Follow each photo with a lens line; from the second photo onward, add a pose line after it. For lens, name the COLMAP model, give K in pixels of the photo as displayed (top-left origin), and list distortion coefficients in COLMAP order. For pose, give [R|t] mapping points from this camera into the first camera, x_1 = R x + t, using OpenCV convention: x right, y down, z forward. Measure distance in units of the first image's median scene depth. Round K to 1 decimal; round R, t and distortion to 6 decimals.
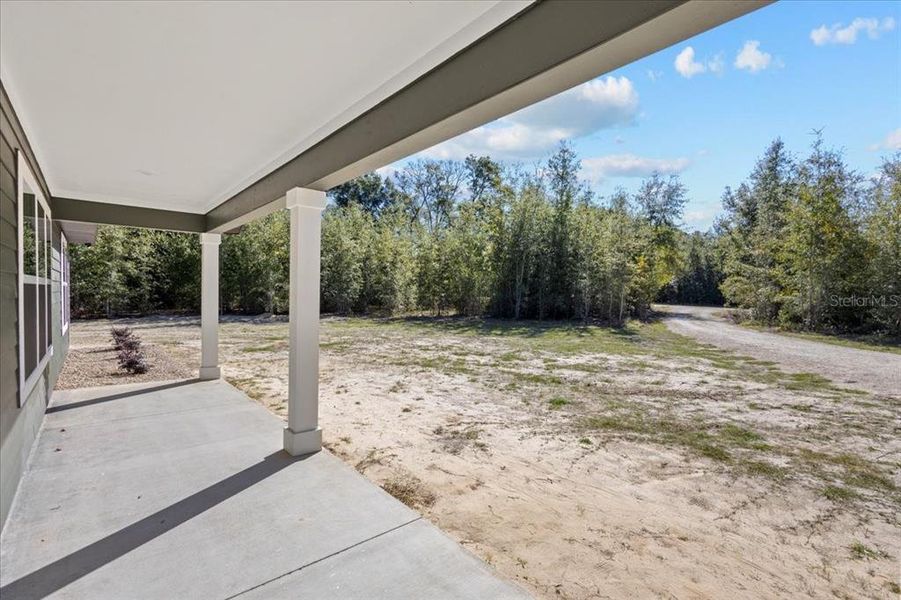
lens RADIAL K [[412.2, 0, 450.2], [0, 412.2, 299.6], [0, 0, 1]] dist [0.008465, -0.001211]
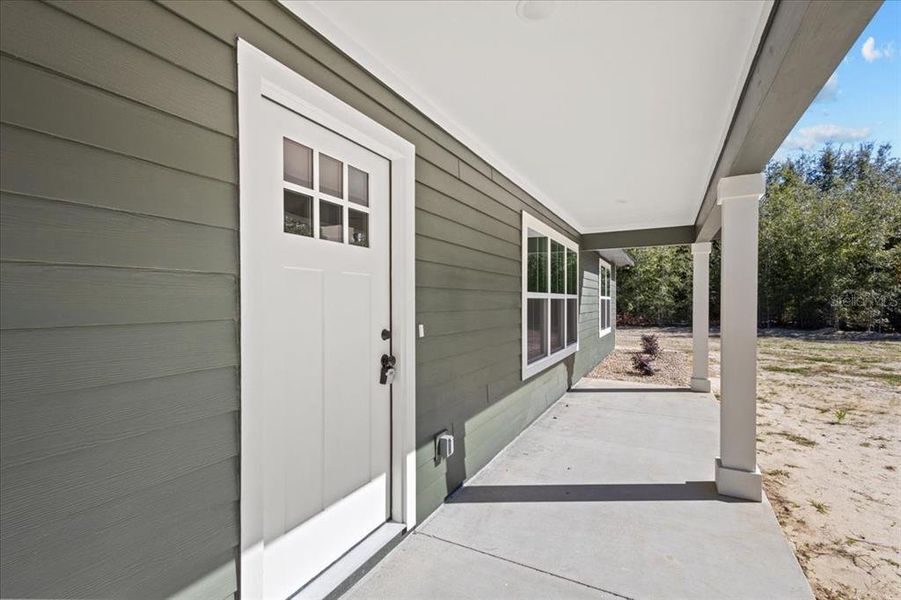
lens RADIAL K [[412.2, 0, 451.1], [0, 412.2, 303.5], [0, 0, 1]] dist [0.008465, -0.001211]
pose [[0.369431, -0.012612, -0.929173, 0.112956], [-0.003796, 0.999879, -0.015081, 0.001377], [0.929250, 0.009099, 0.369339, 0.087829]]
